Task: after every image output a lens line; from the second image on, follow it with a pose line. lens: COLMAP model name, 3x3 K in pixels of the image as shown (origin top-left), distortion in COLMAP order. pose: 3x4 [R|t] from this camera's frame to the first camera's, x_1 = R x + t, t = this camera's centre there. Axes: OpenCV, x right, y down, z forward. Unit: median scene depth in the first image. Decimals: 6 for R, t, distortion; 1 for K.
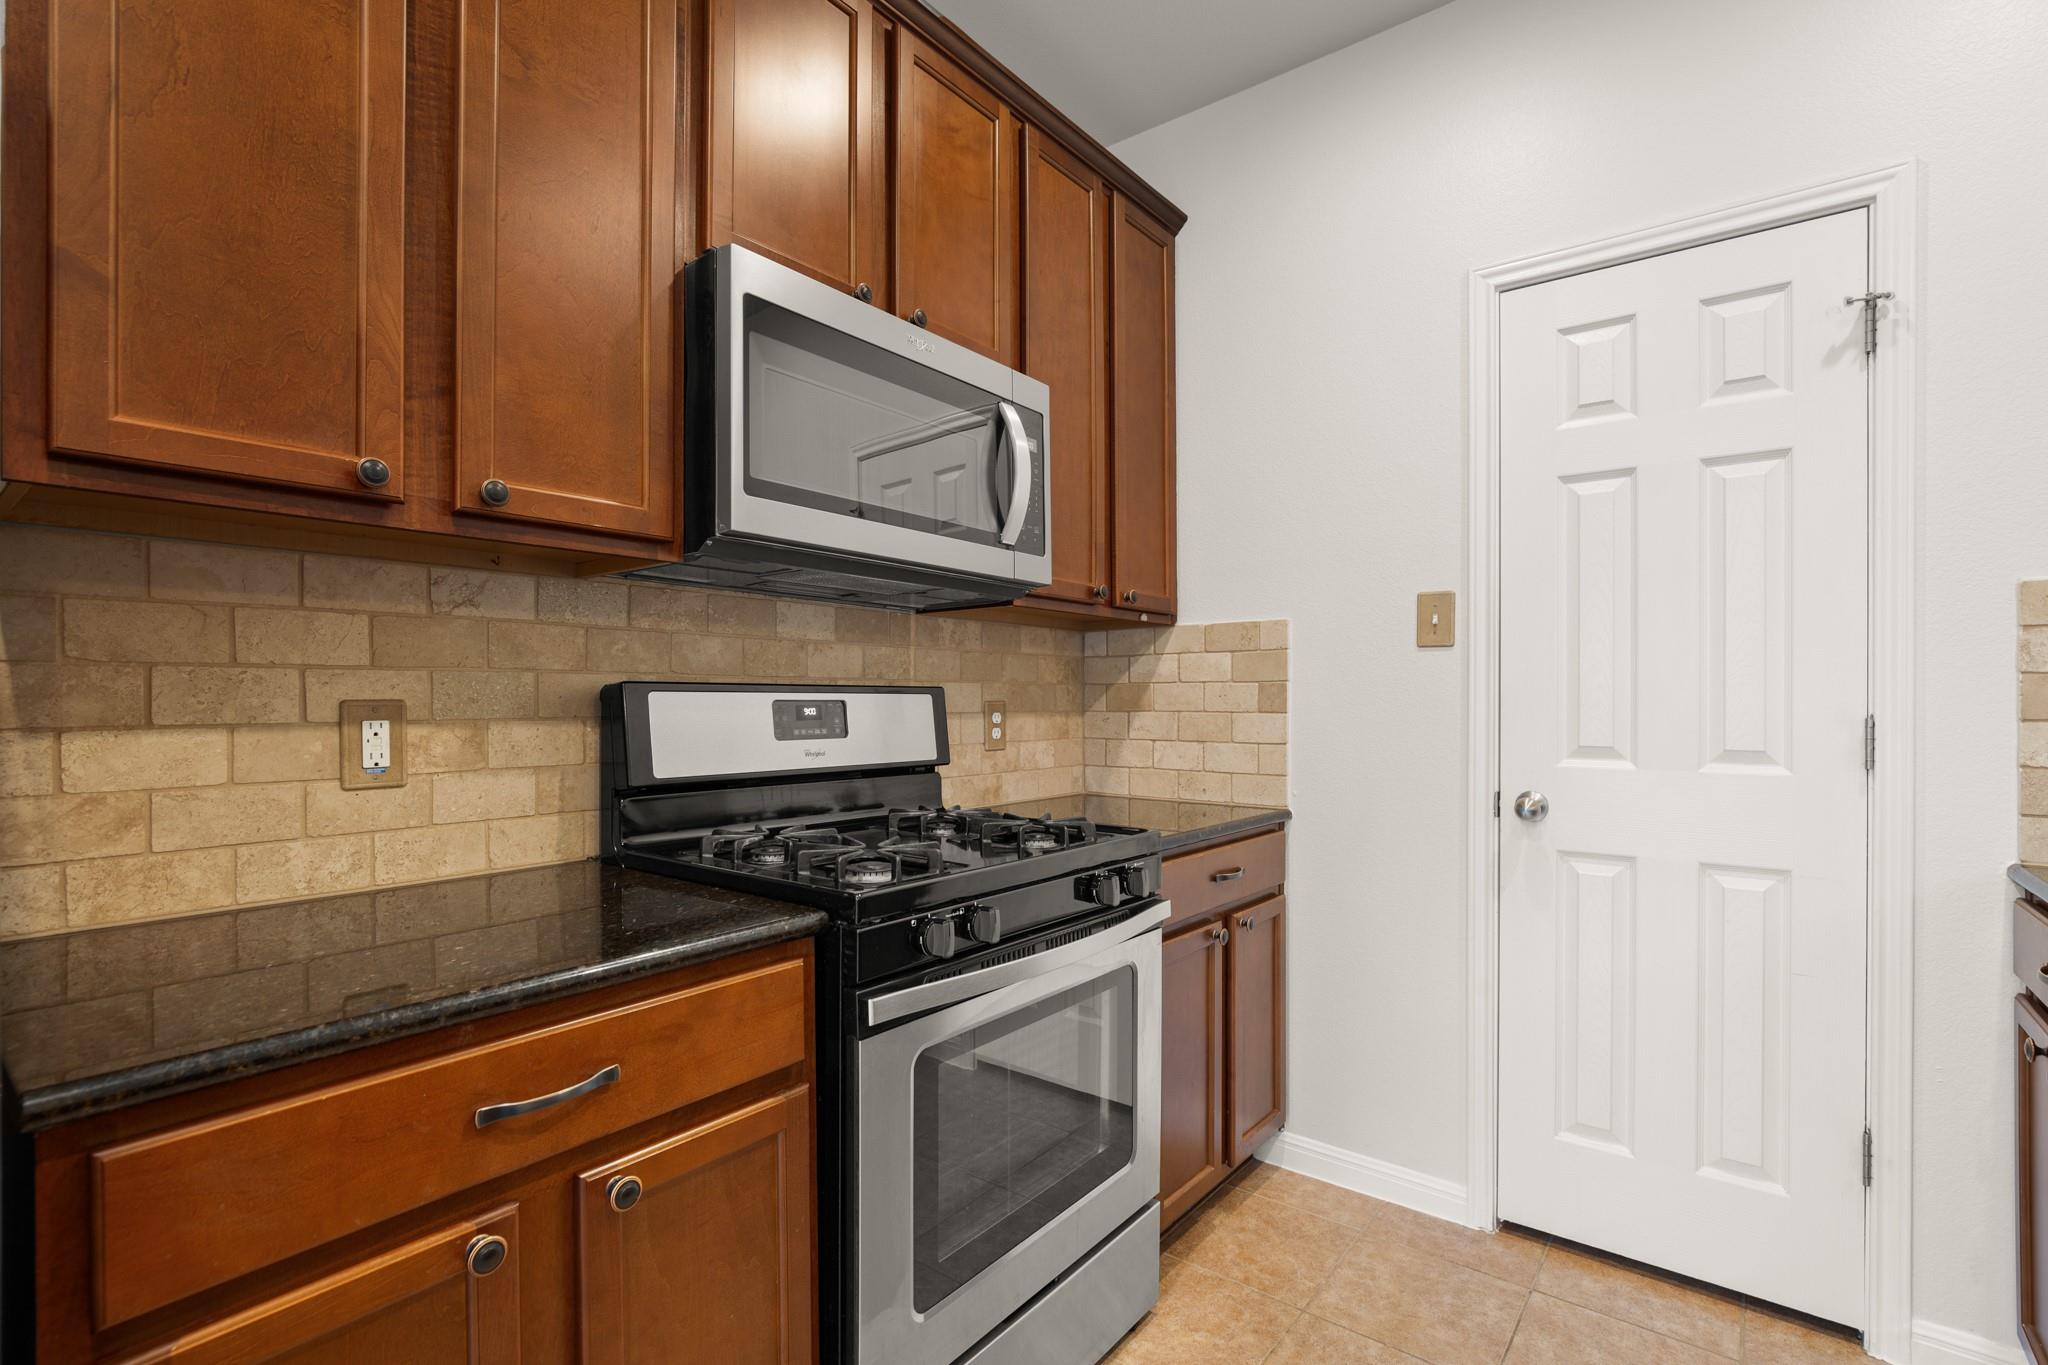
lens RADIAL K [[944.3, 0, 1031.2], [0, 944.3, 692.9], [0, 0, 1]] dist [-0.027081, 0.006385]
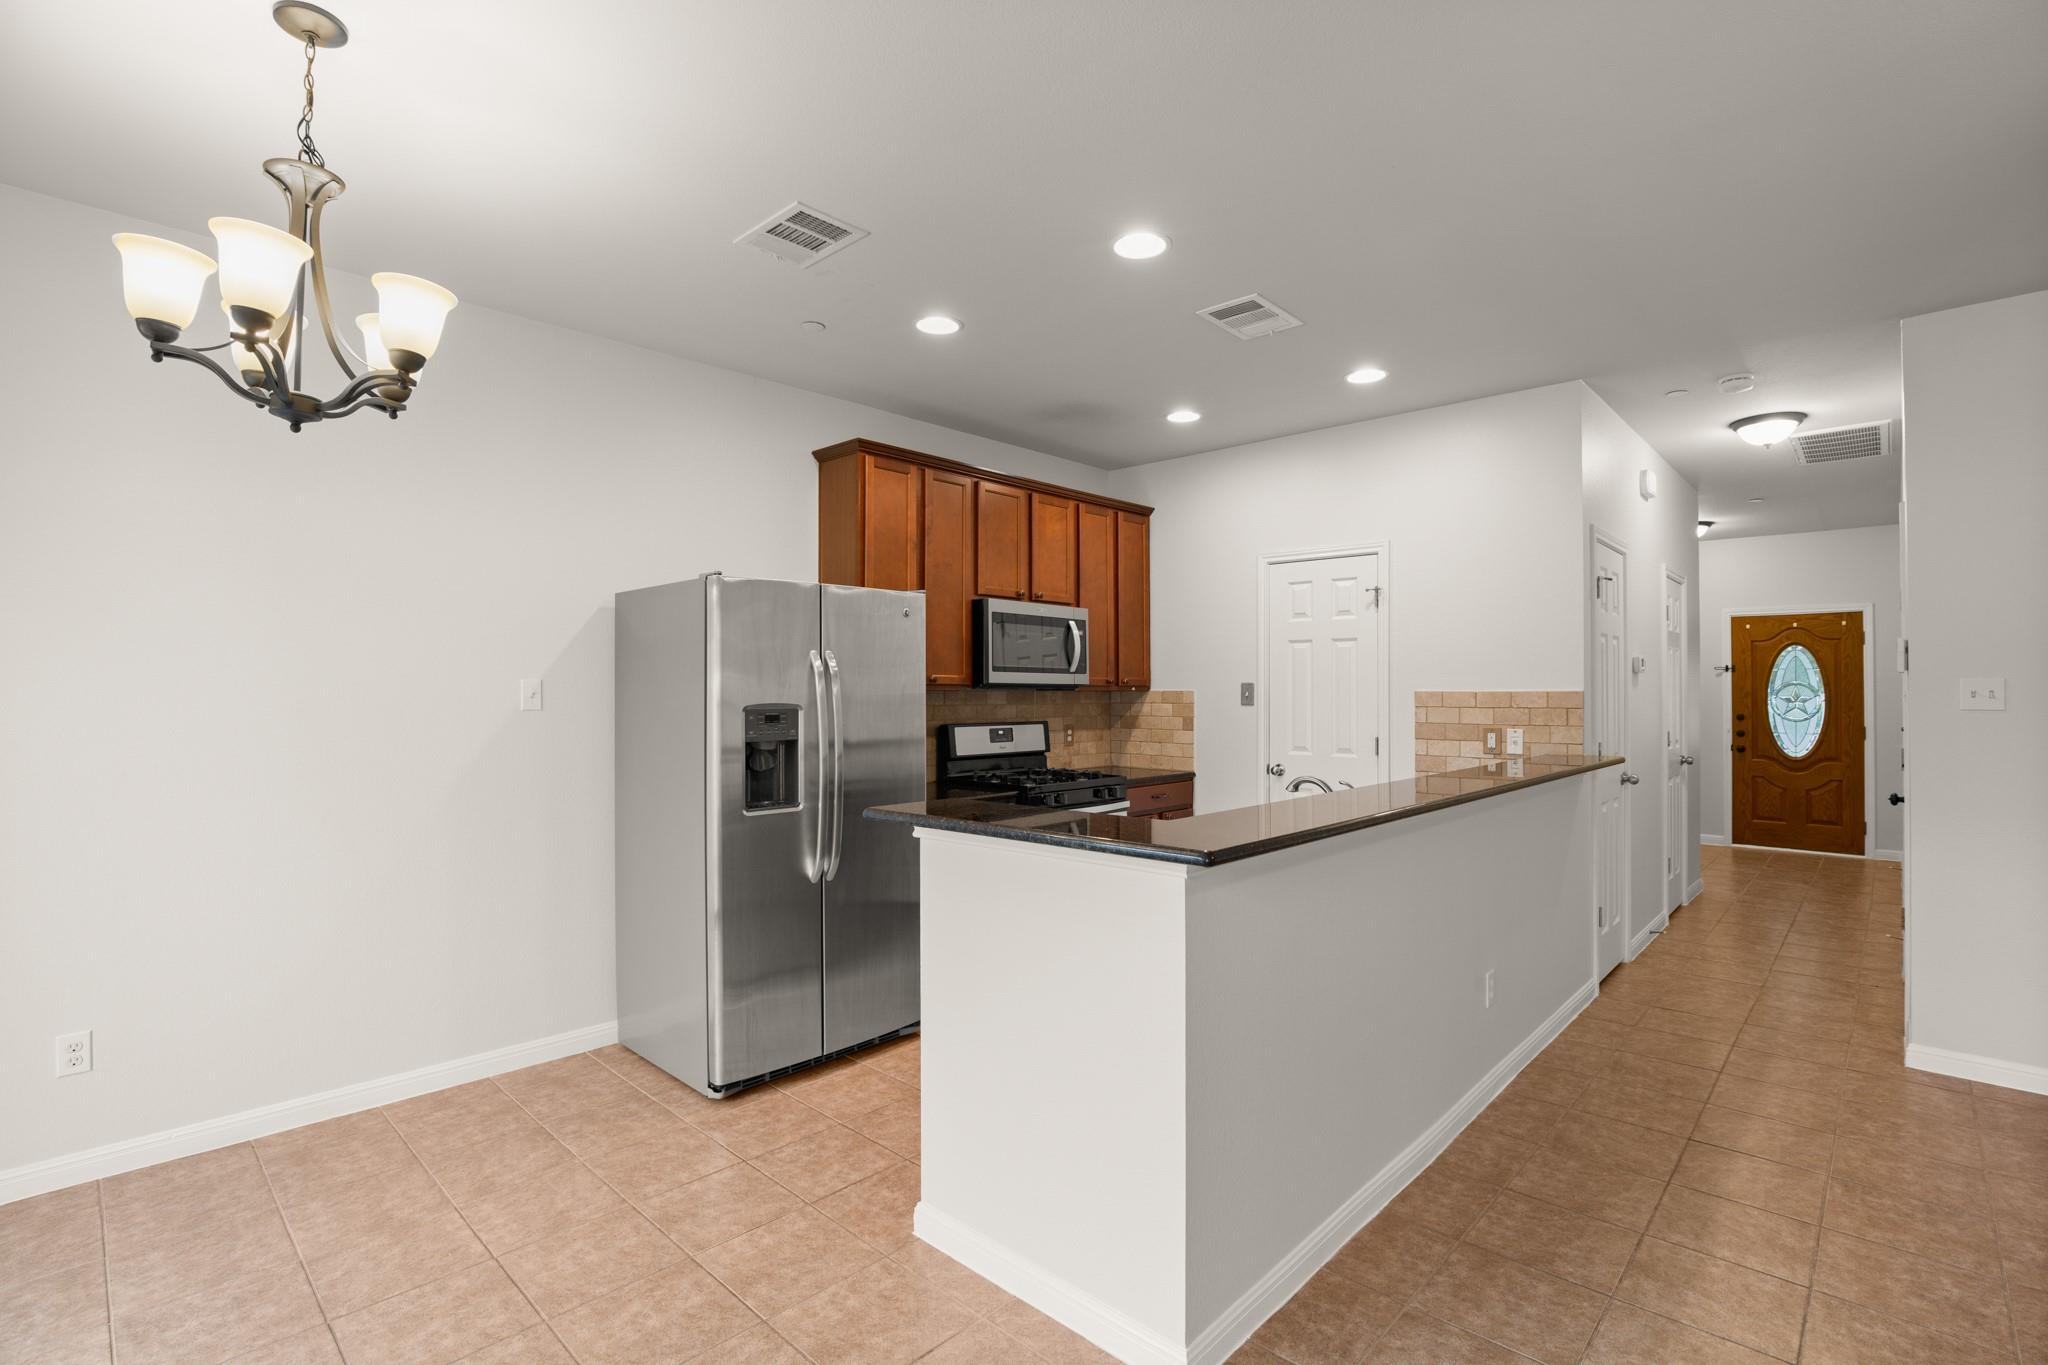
lens RADIAL K [[944.3, 0, 1040.6], [0, 944.3, 675.2], [0, 0, 1]] dist [-0.027081, 0.006385]
pose [[0.996700, -0.000255, -0.081173, 0.097235], [-0.000558, 0.999950, -0.009990, -0.108323], [0.081171, 0.010002, 0.996650, -1.587408]]
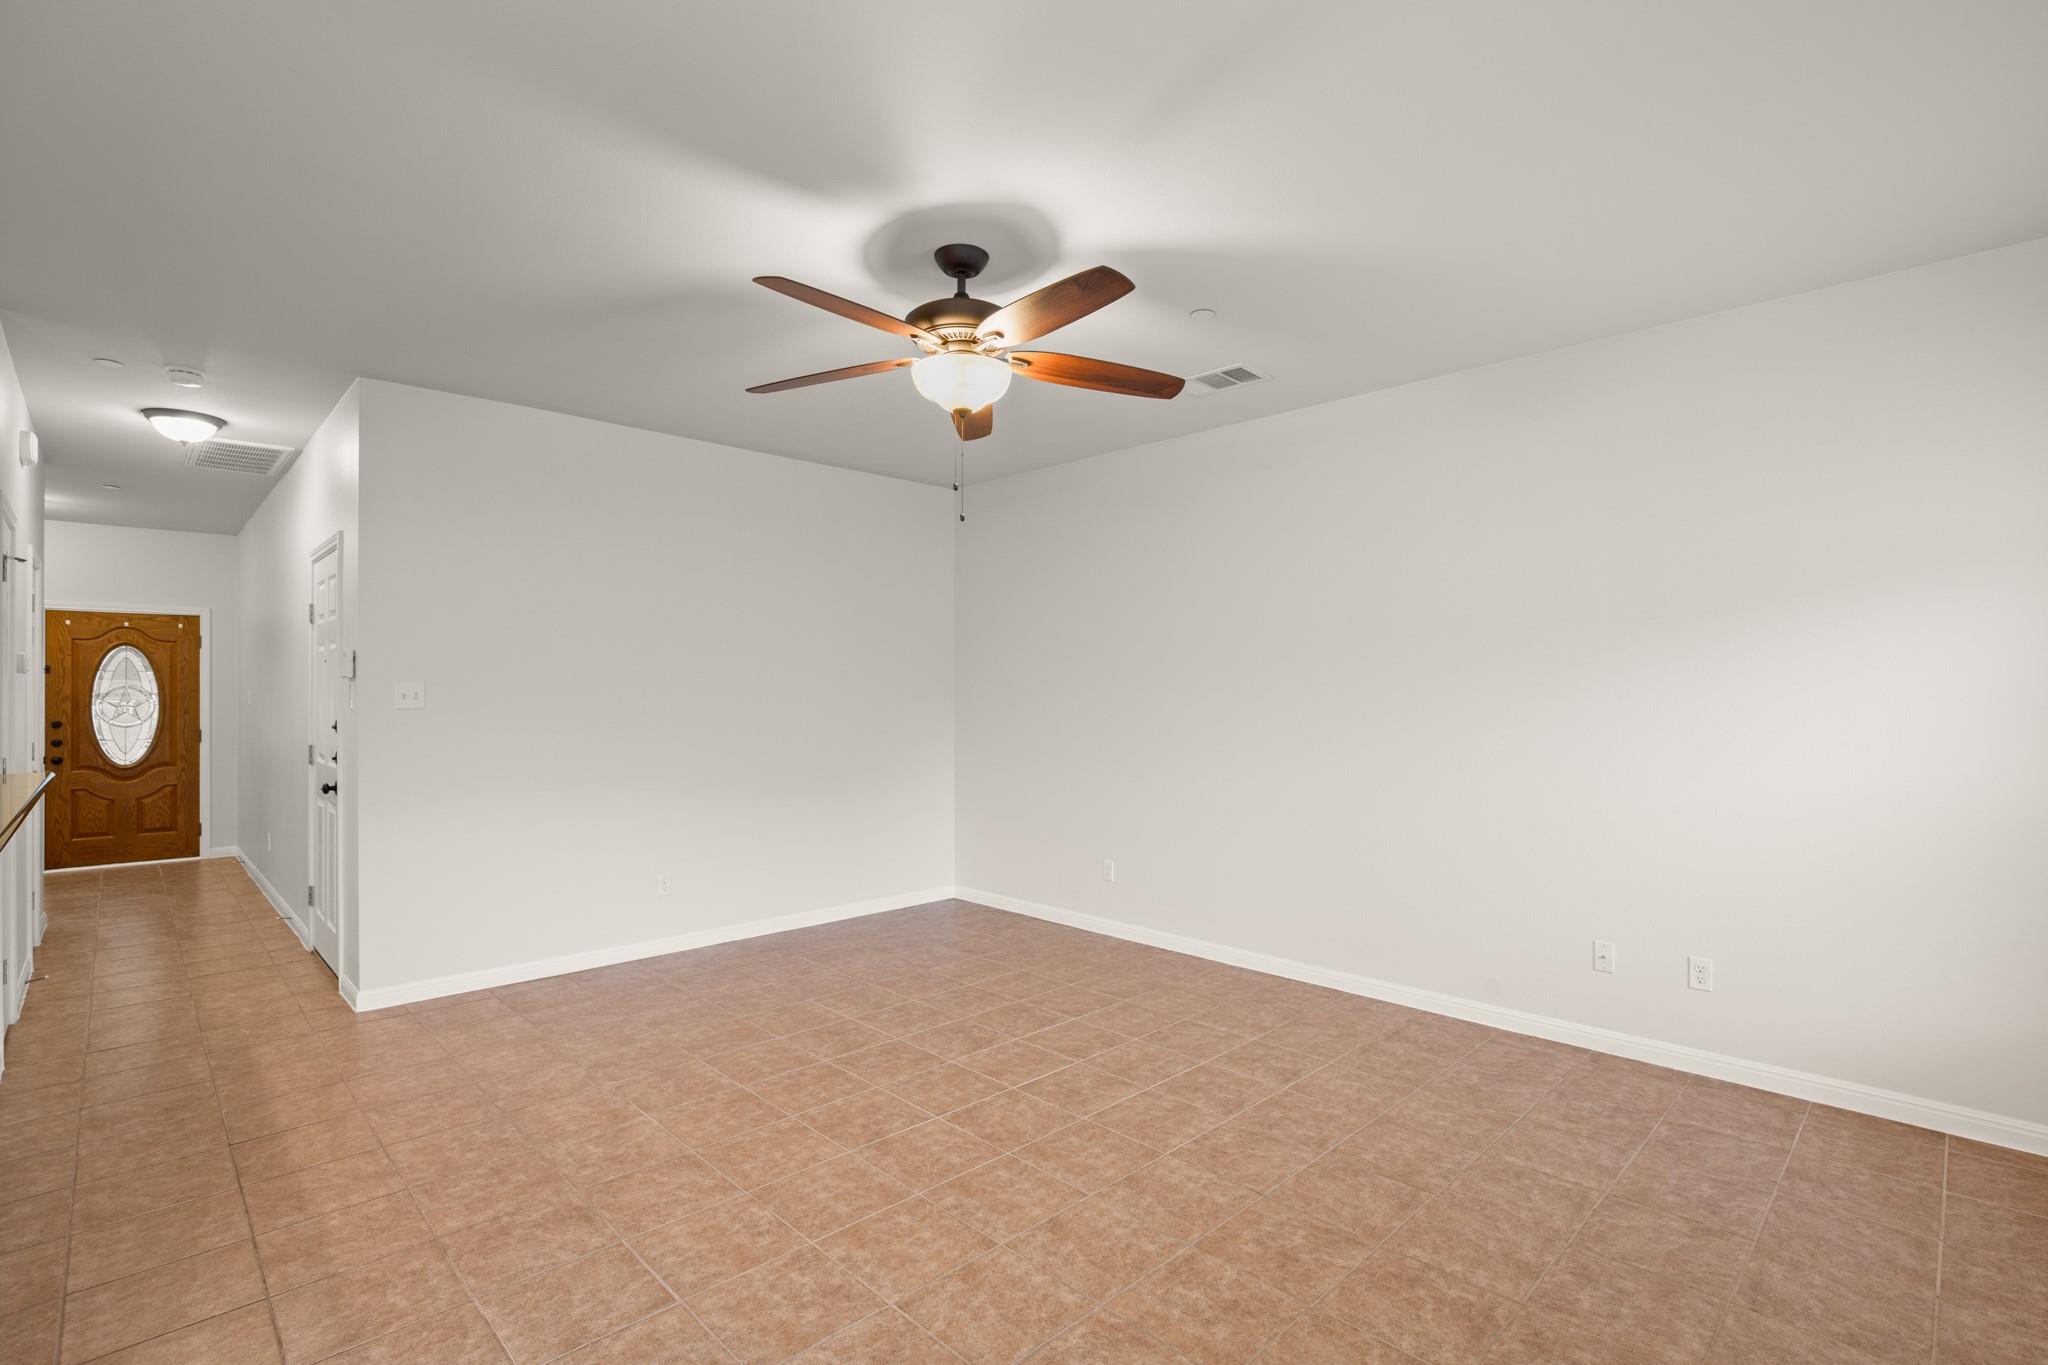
lens RADIAL K [[944.3, 0, 1054.7], [0, 944.3, 692.0], [0, 0, 1]] dist [-0.027081, 0.006385]
pose [[0.111110, -0.001014, 0.993808, -0.282384], [-0.003129, 0.999994, 0.001370, -0.109317], [-0.993803, -0.003261, 0.111106, -1.488186]]
